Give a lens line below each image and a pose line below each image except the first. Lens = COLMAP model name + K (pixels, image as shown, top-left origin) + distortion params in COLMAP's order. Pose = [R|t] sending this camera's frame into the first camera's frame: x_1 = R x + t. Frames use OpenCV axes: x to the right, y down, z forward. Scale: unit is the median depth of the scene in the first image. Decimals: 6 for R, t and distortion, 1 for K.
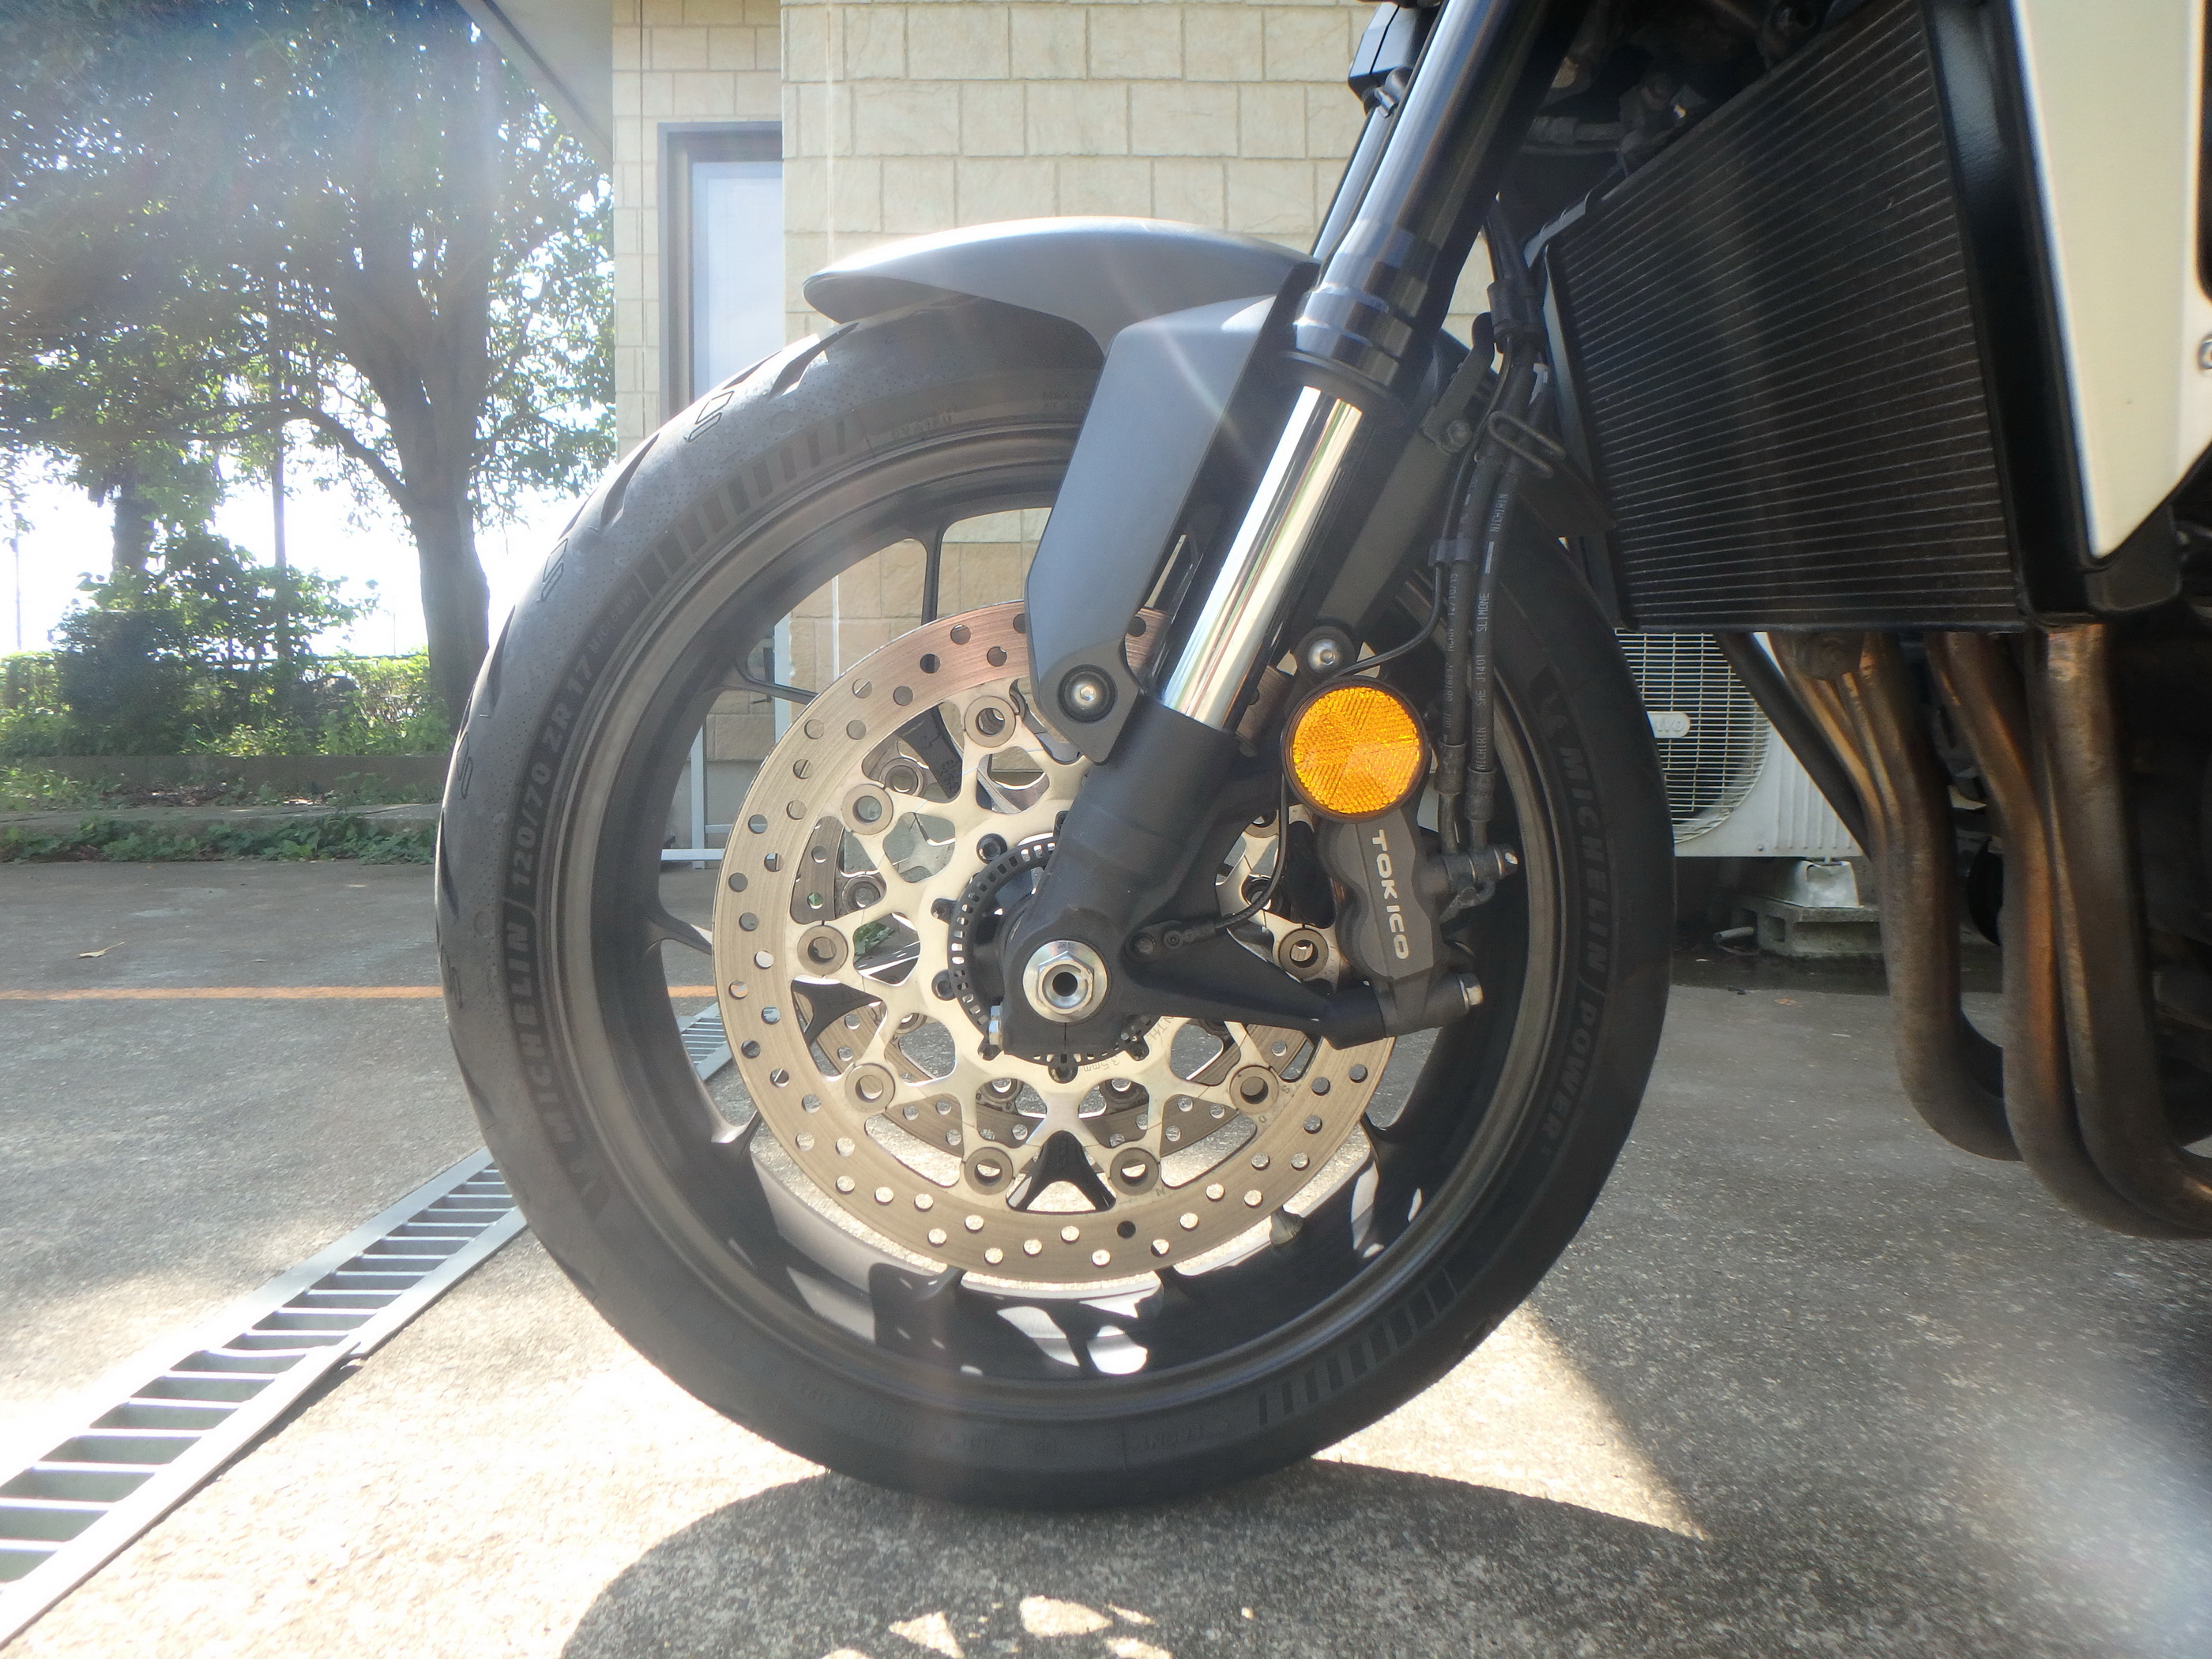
lens RADIAL K [[1370.1, 0, 1083.4], [0, 1370.1, 829.1], [0, 0, 1]] dist [-0.042916, 0.003074]
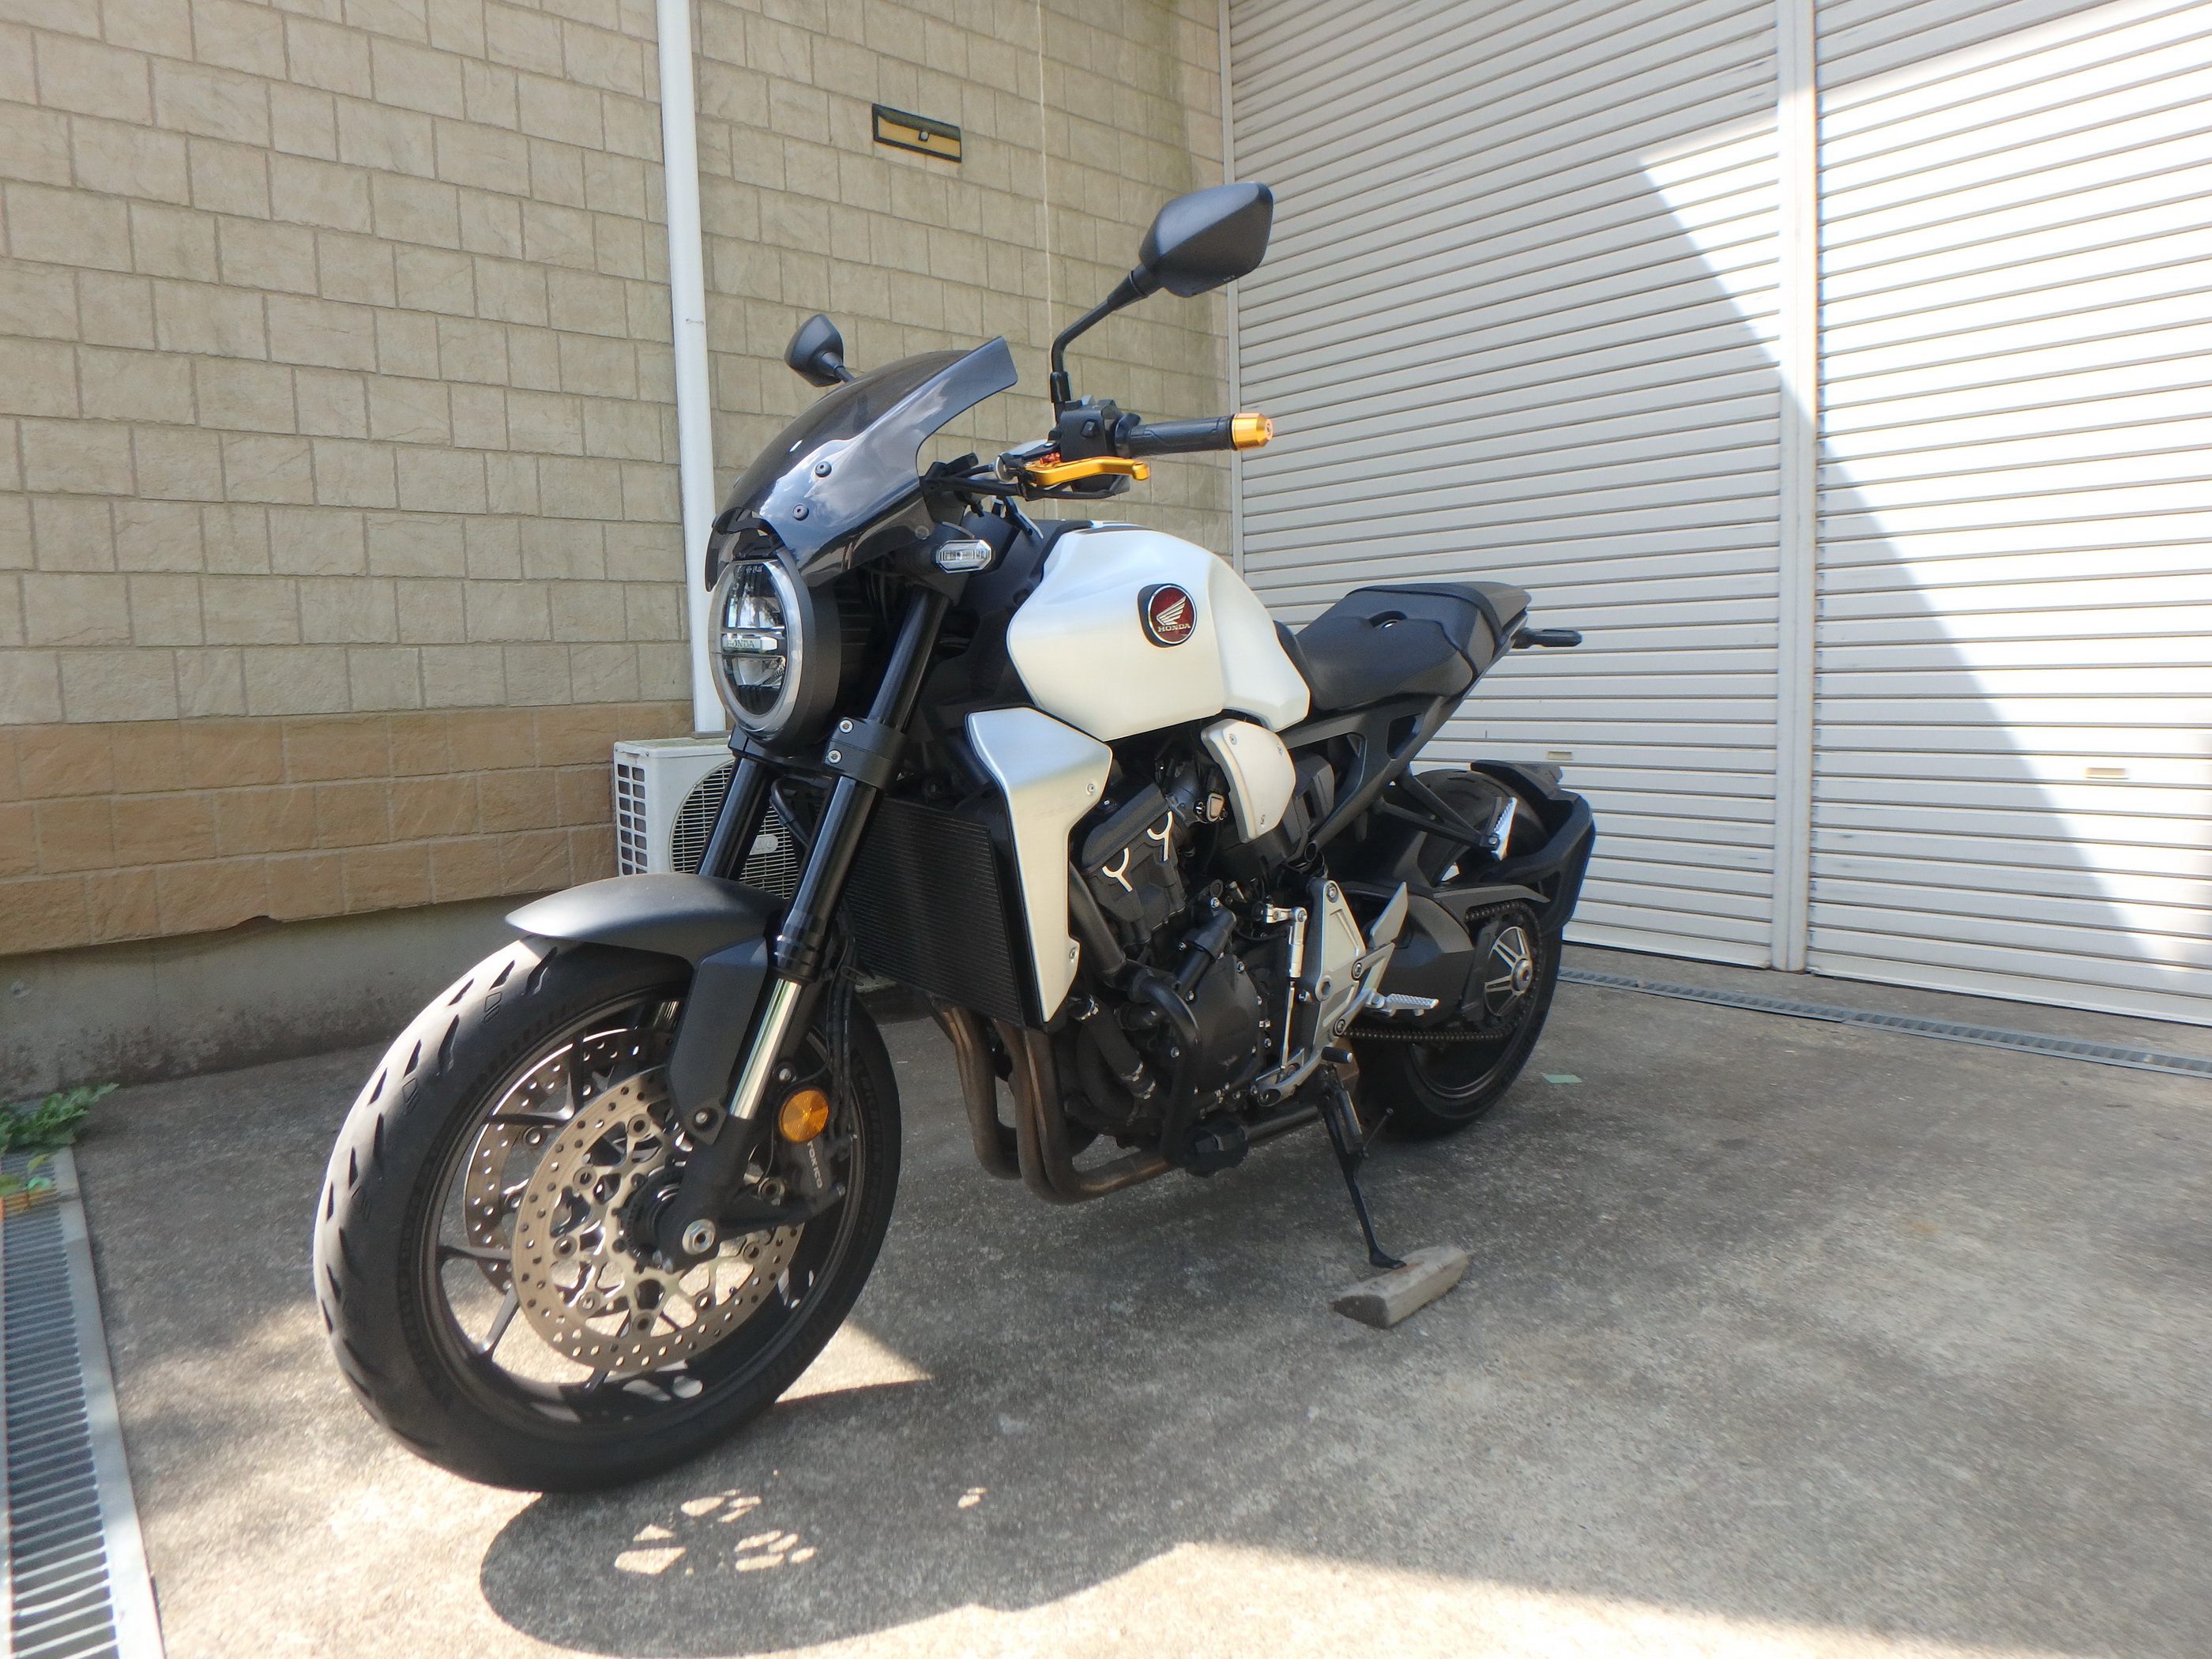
lens RADIAL K [[1370.1, 0, 1089.7], [0, 1370.1, 821.2], [0, 0, 1]] dist [-0.042916, 0.003074]
pose [[0.757431, -0.089371, 0.646770, -0.575605], [0.068770, 0.995998, 0.057092, -0.414978], [-0.649283, 0.001235, 0.760546, -0.736529]]
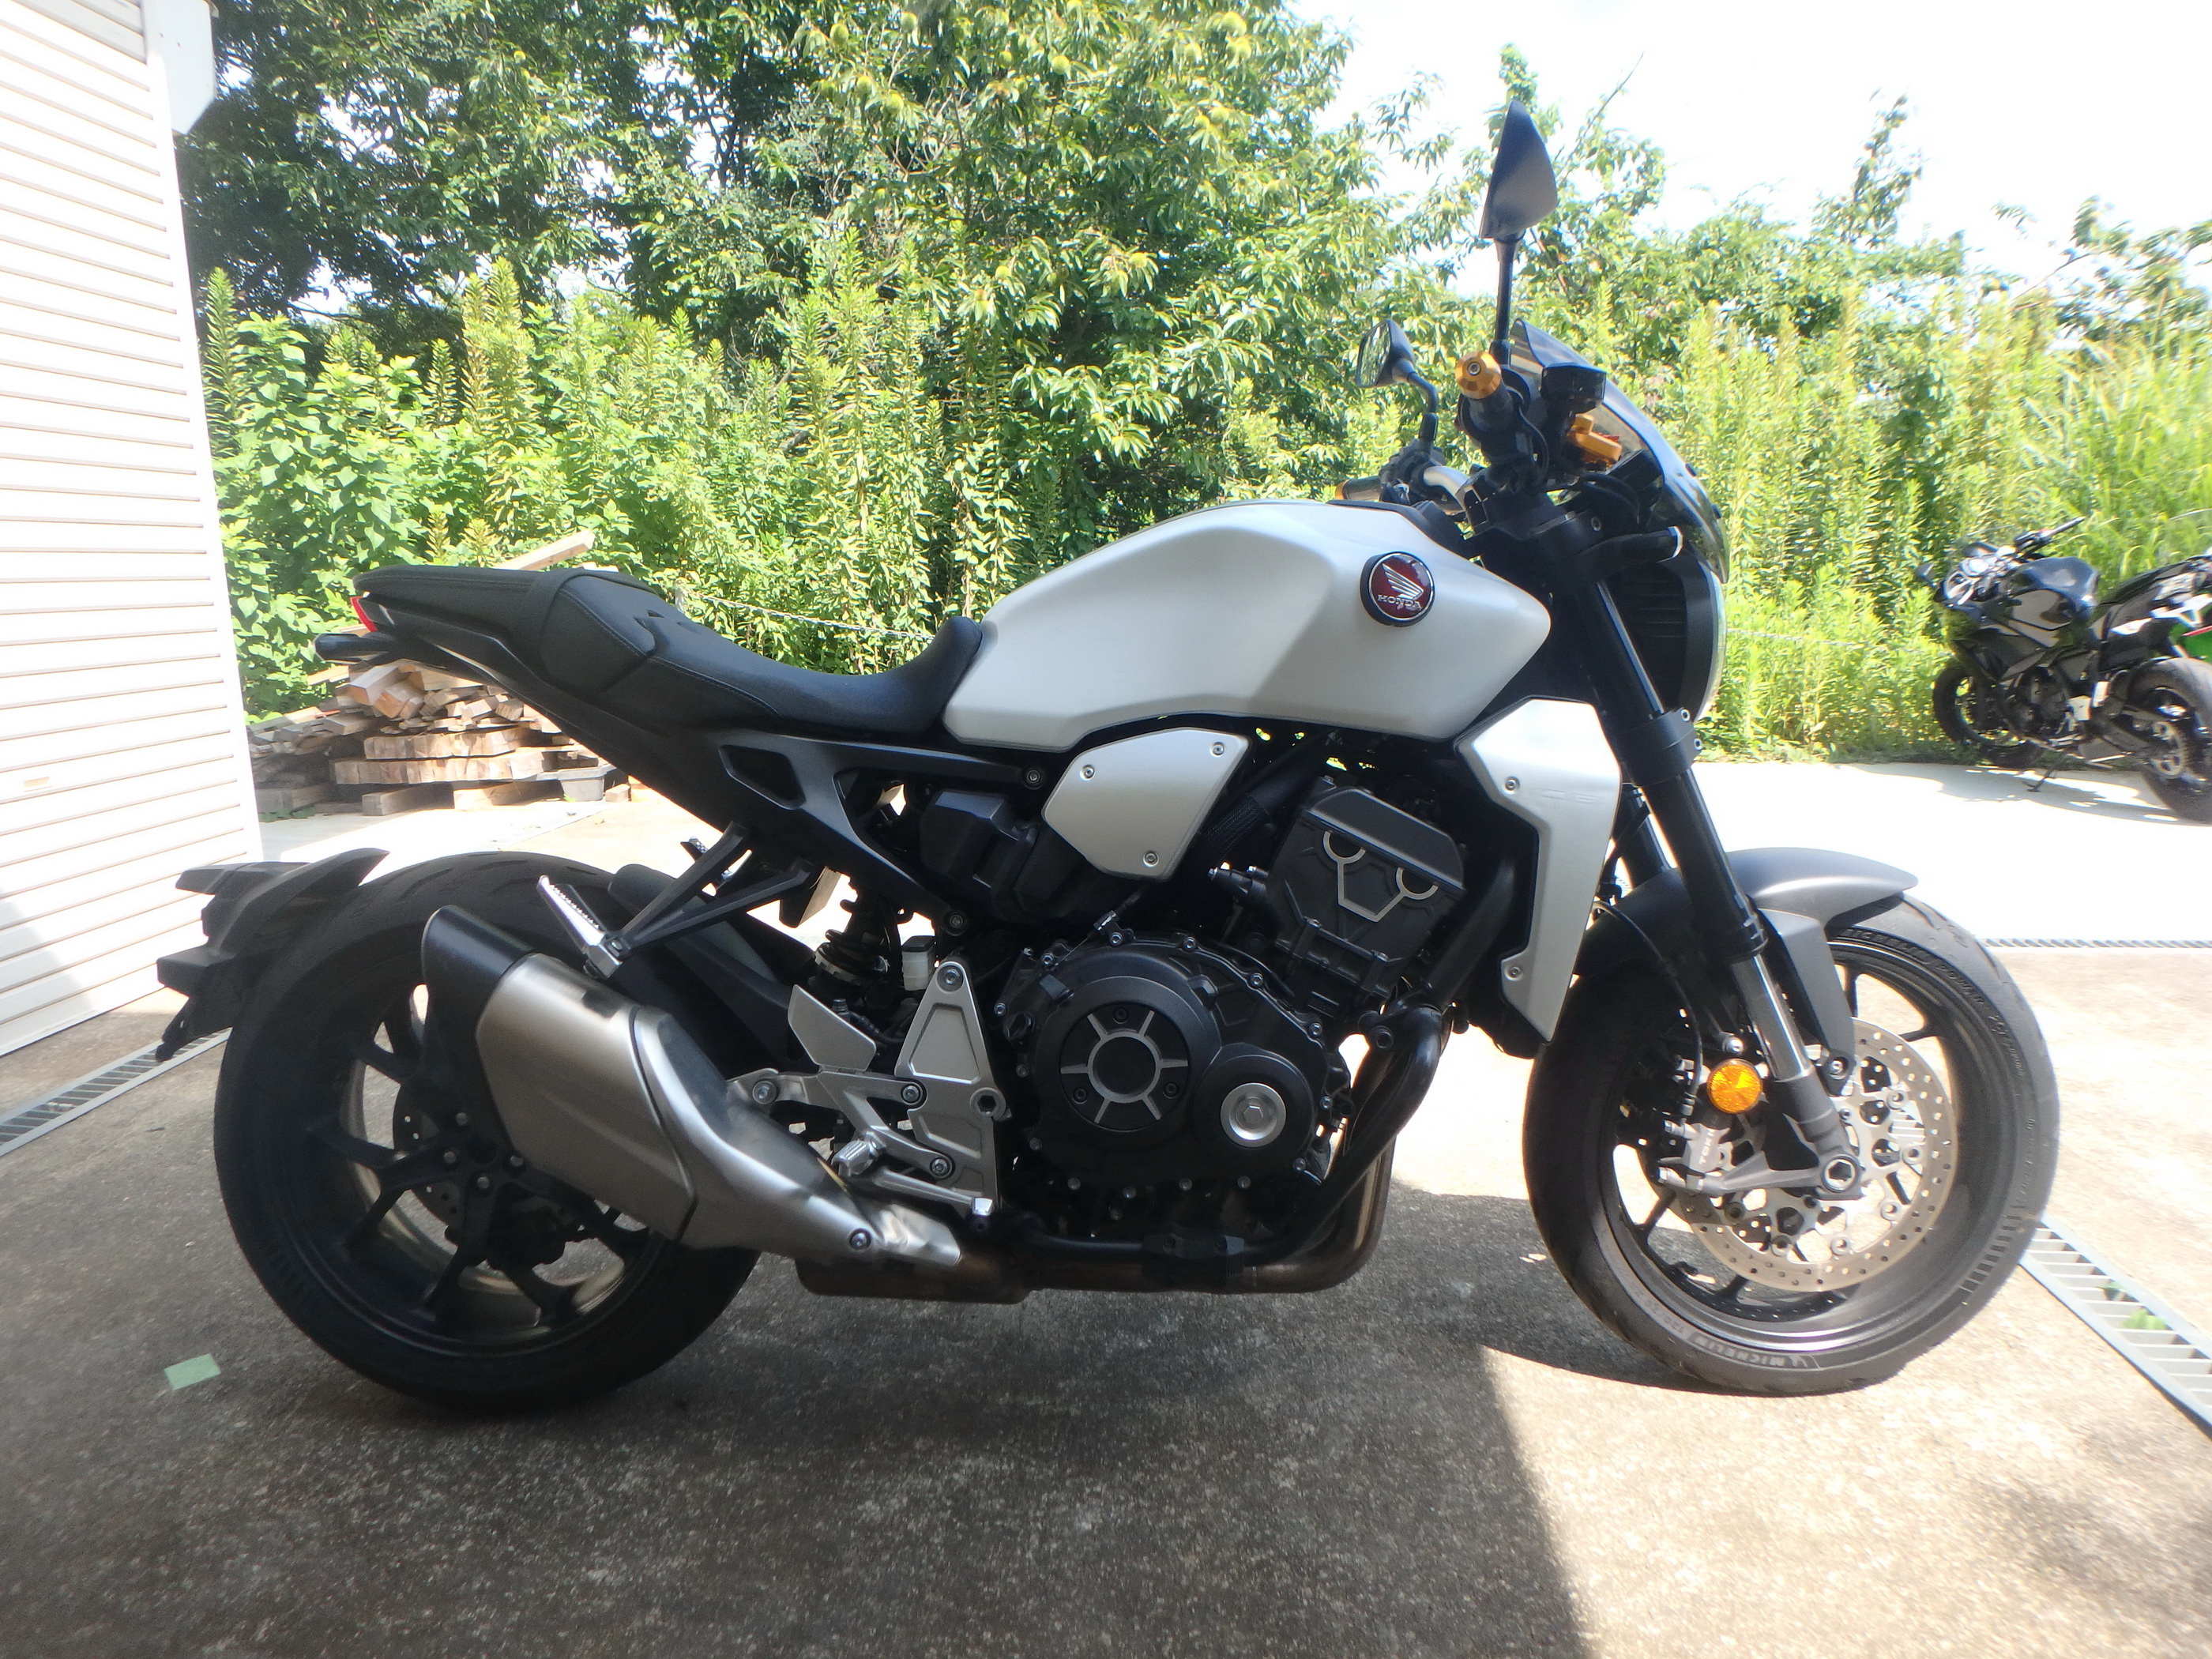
lens RADIAL K [[1370.1, 0, 1107.6], [0, 1370.1, 802.7], [0, 0, 1]] dist [-0.042916, 0.003074]
pose [[-0.997580, 0.009192, 0.068924, 0.703147], [0.025116, 0.971938, 0.233893, -0.759462], [-0.064840, 0.235058, -0.969816, 2.312220]]
